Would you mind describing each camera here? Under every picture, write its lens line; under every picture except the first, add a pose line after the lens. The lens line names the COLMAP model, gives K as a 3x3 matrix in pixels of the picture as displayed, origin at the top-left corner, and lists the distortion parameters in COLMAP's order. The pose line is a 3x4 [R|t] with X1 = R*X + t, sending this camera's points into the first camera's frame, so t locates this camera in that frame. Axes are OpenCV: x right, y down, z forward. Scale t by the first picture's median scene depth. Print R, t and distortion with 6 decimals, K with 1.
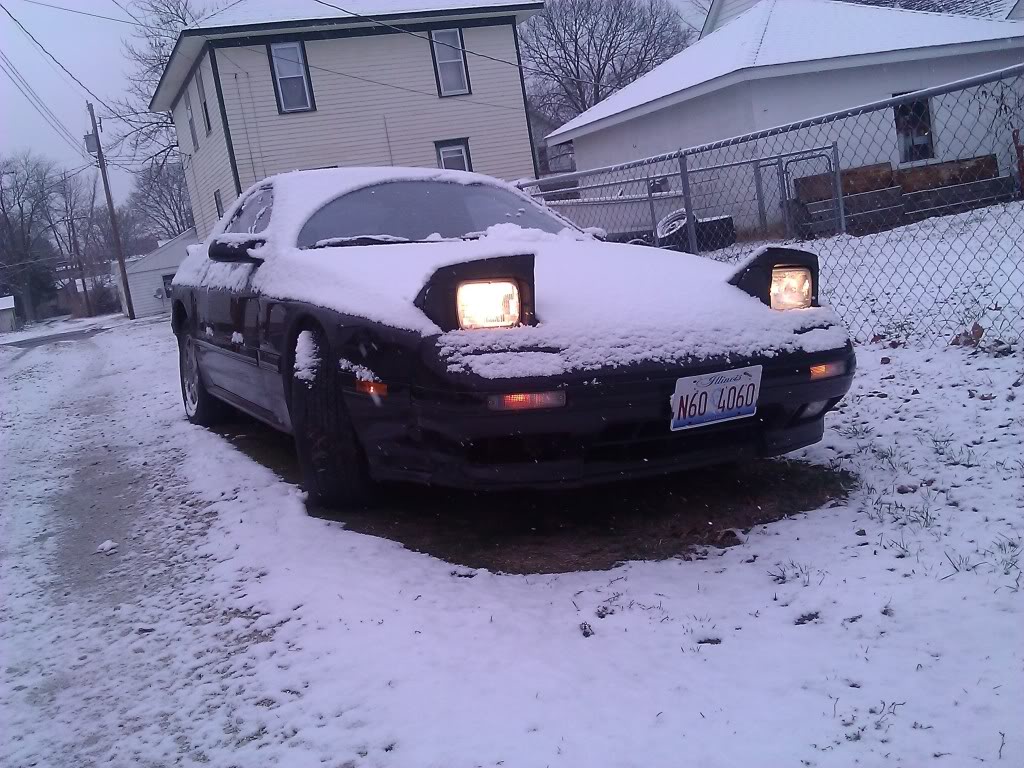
lens RADIAL K [[984.8, 0, 512.0], [0, 984.8, 384.0], [0, 0, 1]] dist [0.144435, -0.426266]
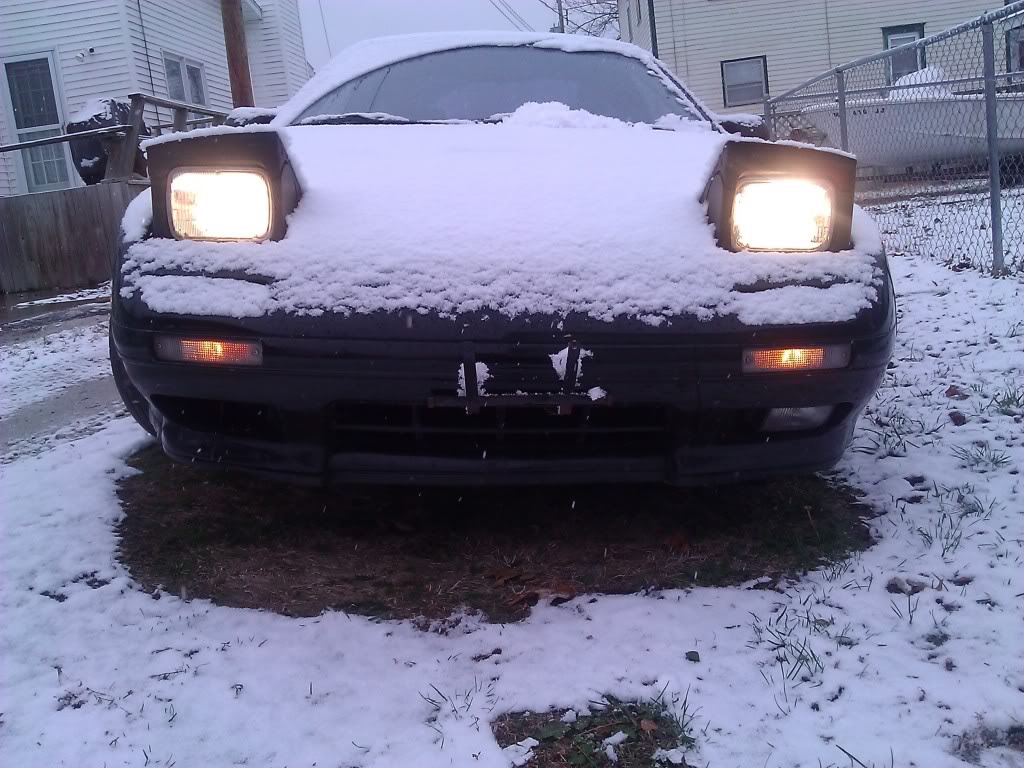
lens RADIAL K [[984.8, 0, 512.0], [0, 984.8, 384.0], [0, 0, 1]] dist [0.144435, -0.426266]
pose [[0.894091, 0.139112, -0.425733, 0.459210], [-0.096653, 0.988073, 0.119878, -0.058058], [0.437332, -0.066034, 0.896873, 0.443041]]
